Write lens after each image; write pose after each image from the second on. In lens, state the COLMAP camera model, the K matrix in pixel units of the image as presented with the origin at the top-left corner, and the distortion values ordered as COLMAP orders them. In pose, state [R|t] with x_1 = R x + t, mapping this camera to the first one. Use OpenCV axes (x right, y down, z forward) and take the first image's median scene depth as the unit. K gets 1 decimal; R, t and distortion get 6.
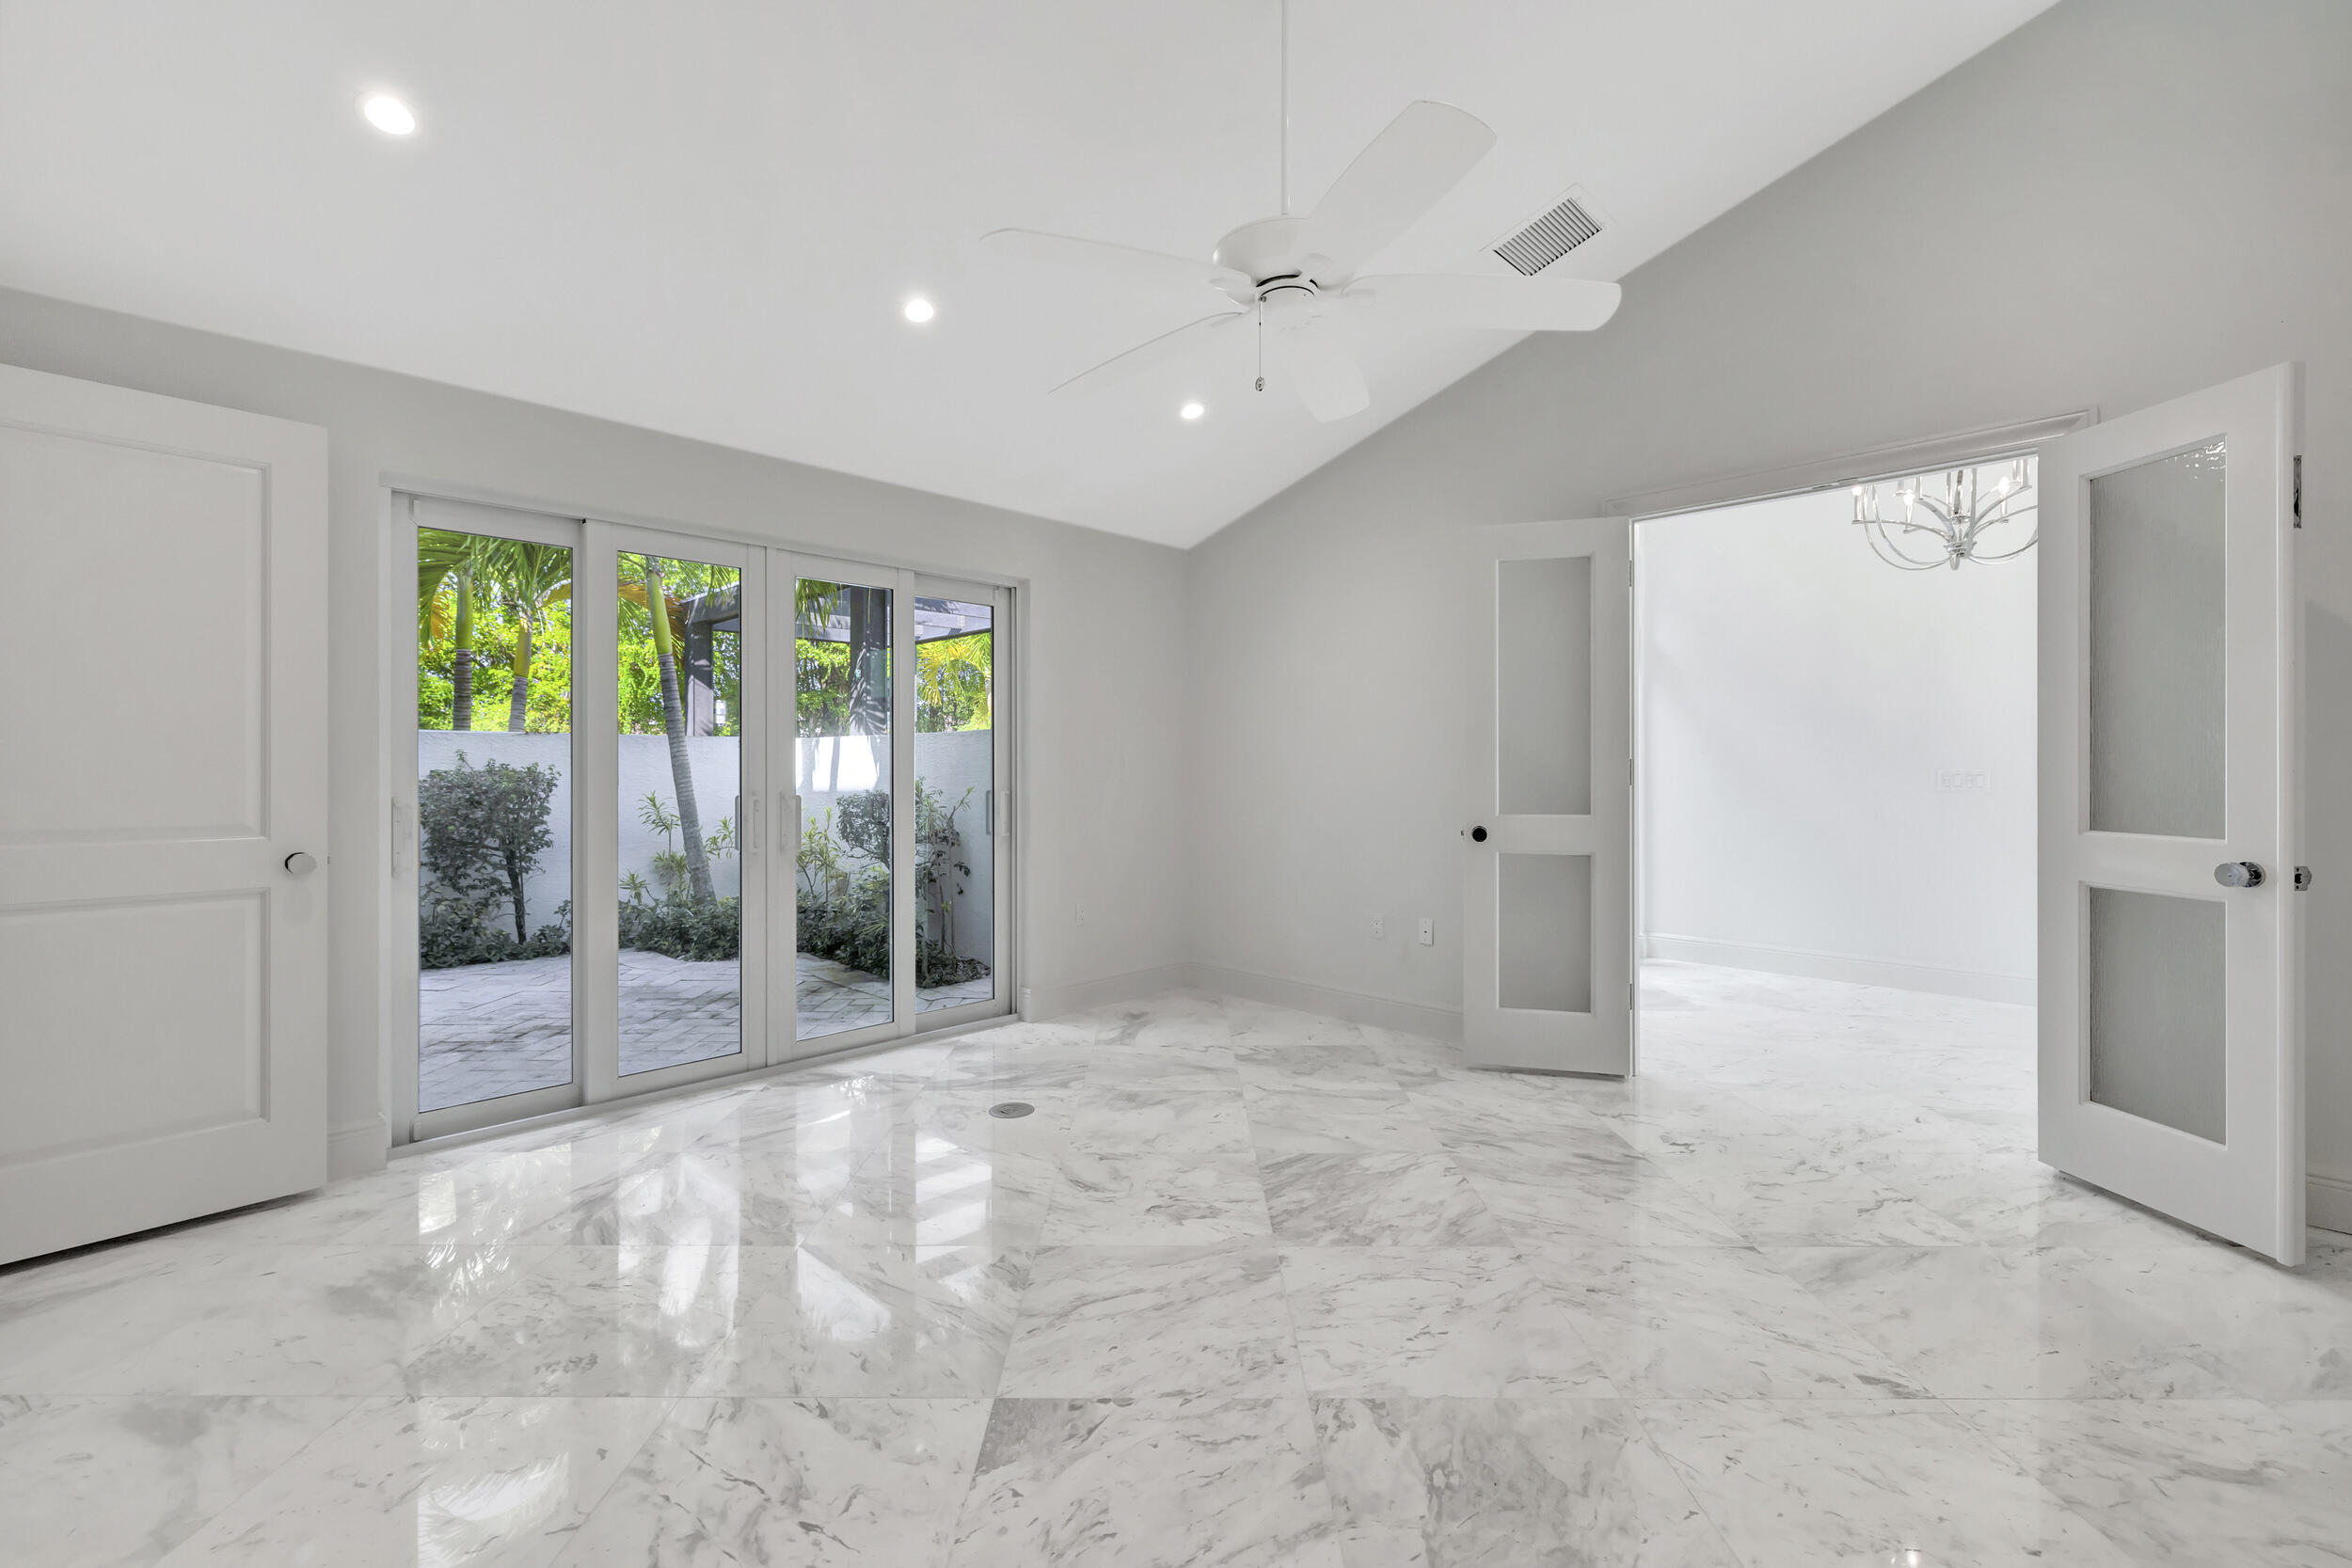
lens RADIAL K [[986.7, 0, 1170.9], [0, 986.7, 772.5], [0, 0, 1]] dist [-0.002884, 0.000698]
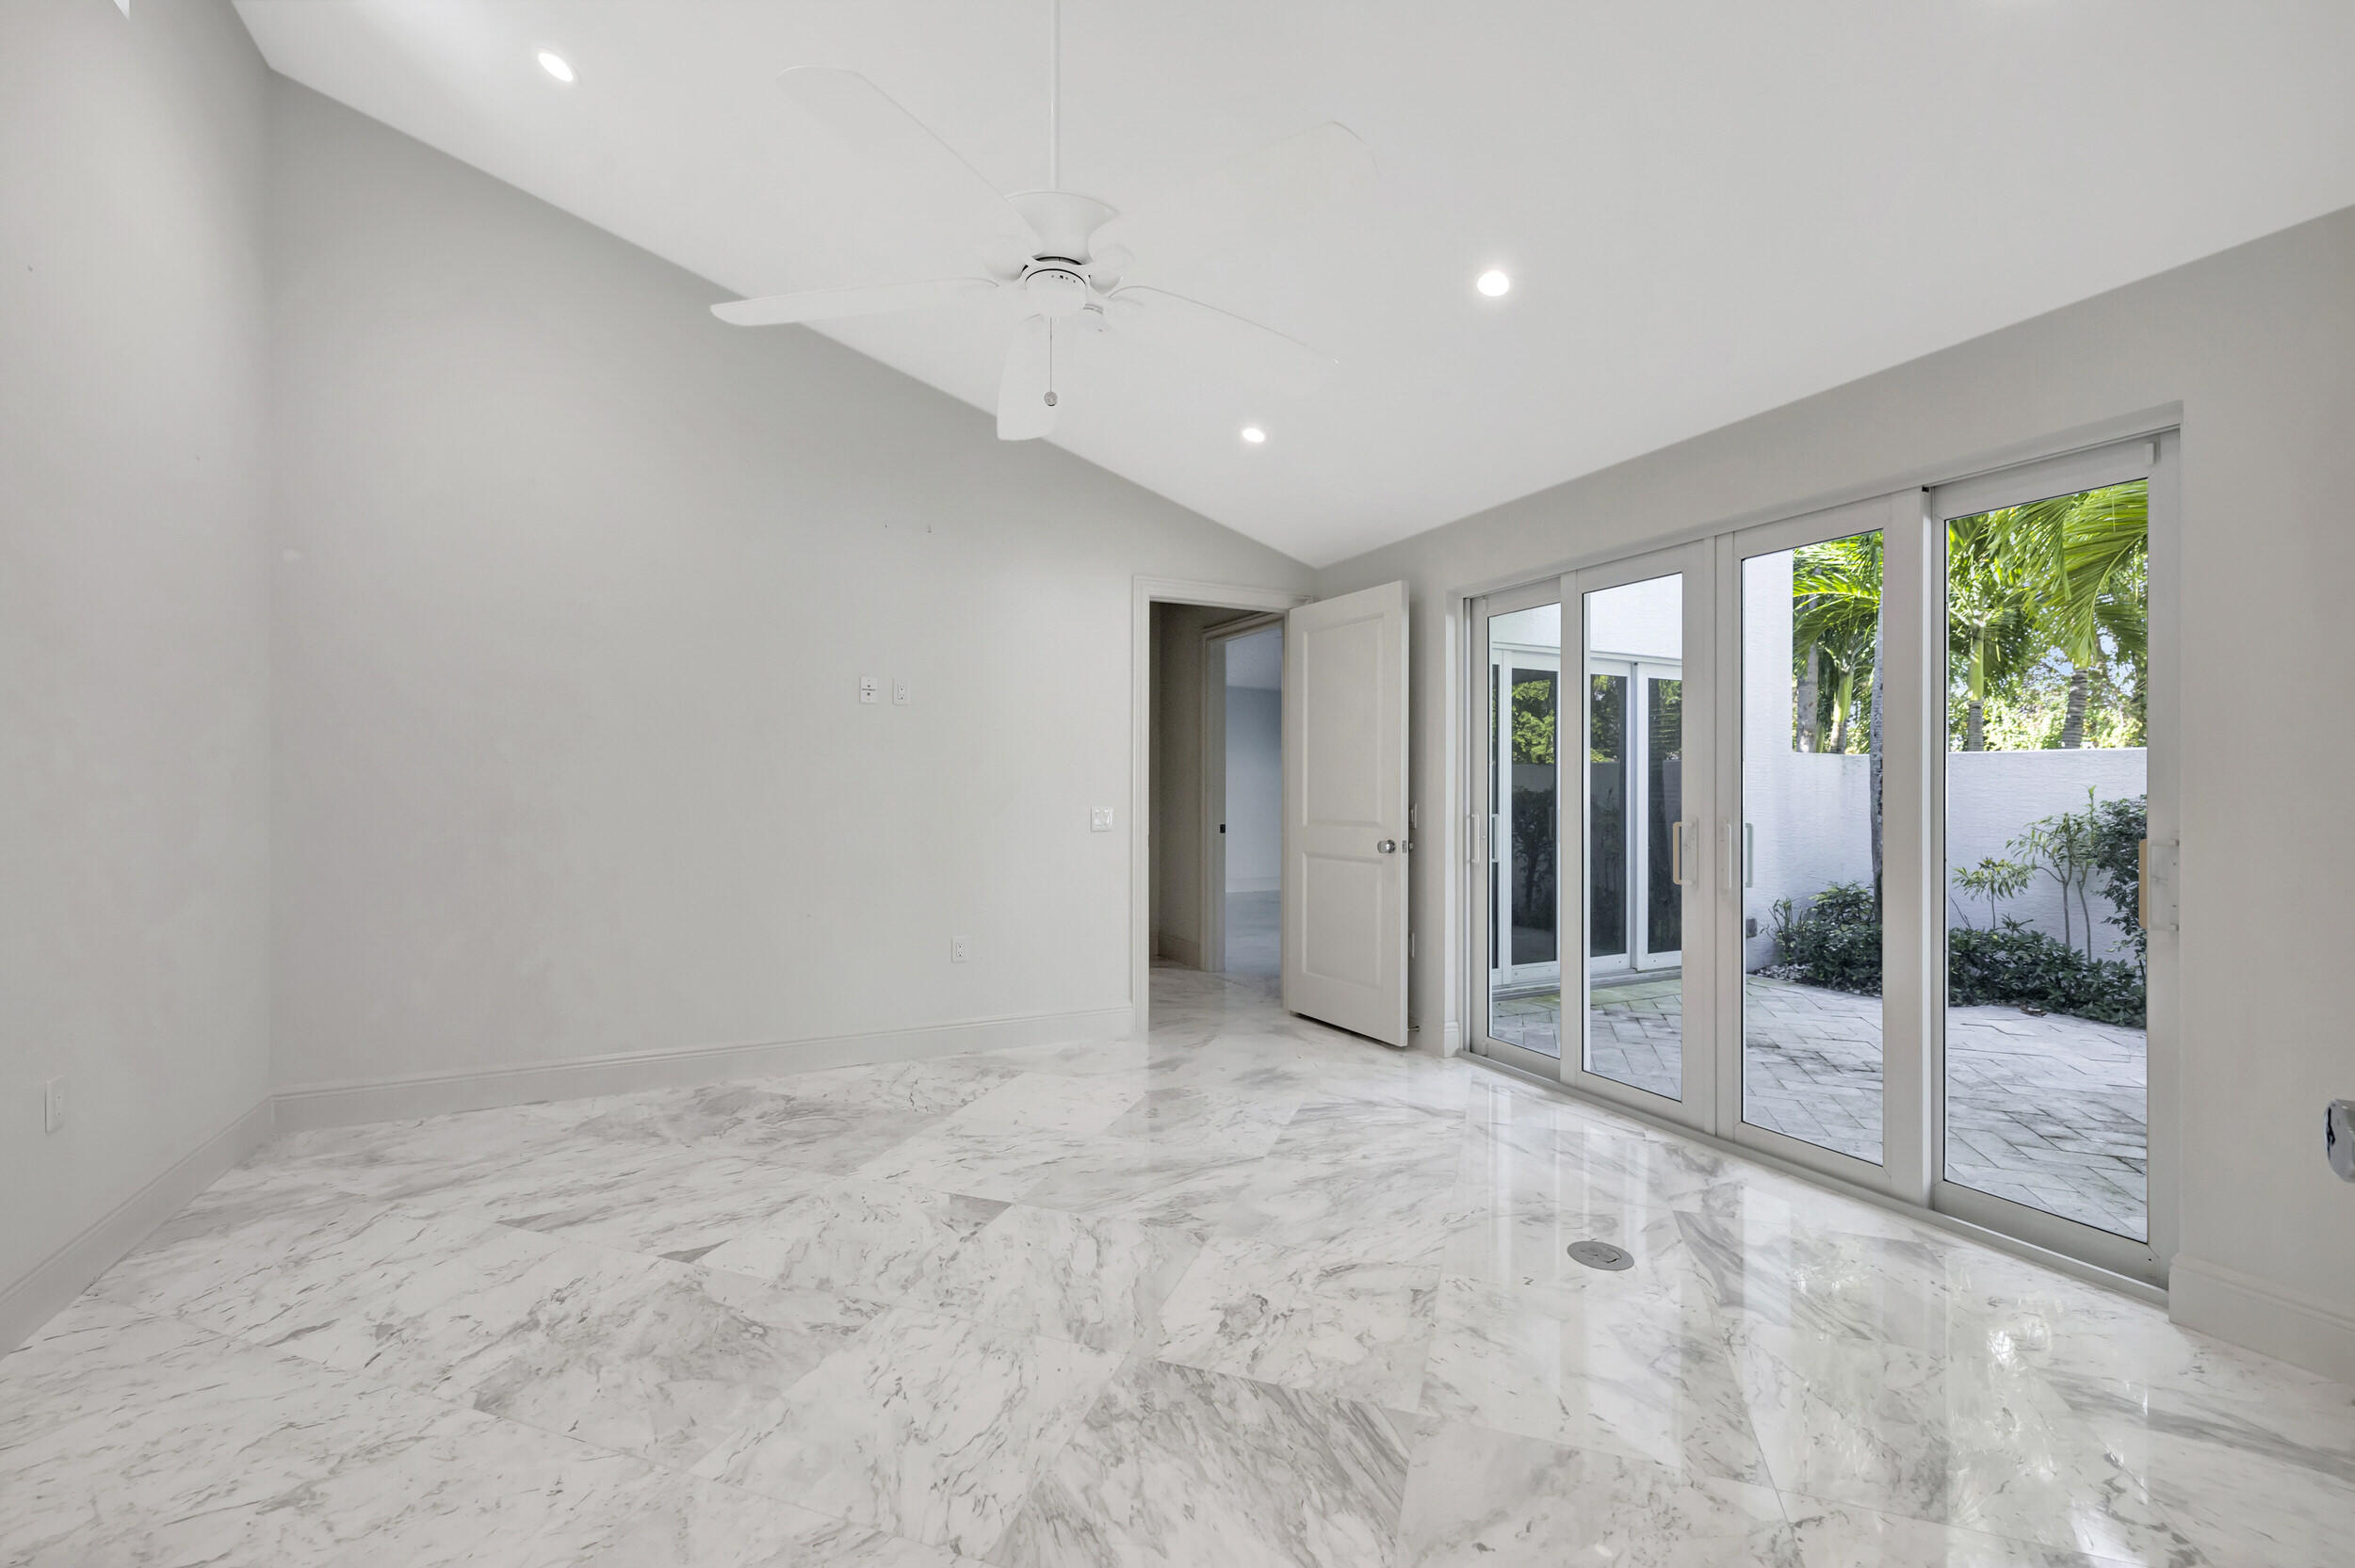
lens RADIAL K [[987.9, 0, 1172.9], [0, 987.9, 785.3], [0, 0, 1]] dist [-0.002884, 0.000698]
pose [[-0.330634, -0.003703, -0.943752, 0.997056], [-0.006541, 0.999977, -0.001632, -0.008407], [0.943736, 0.005633, -0.330651, 1.462156]]
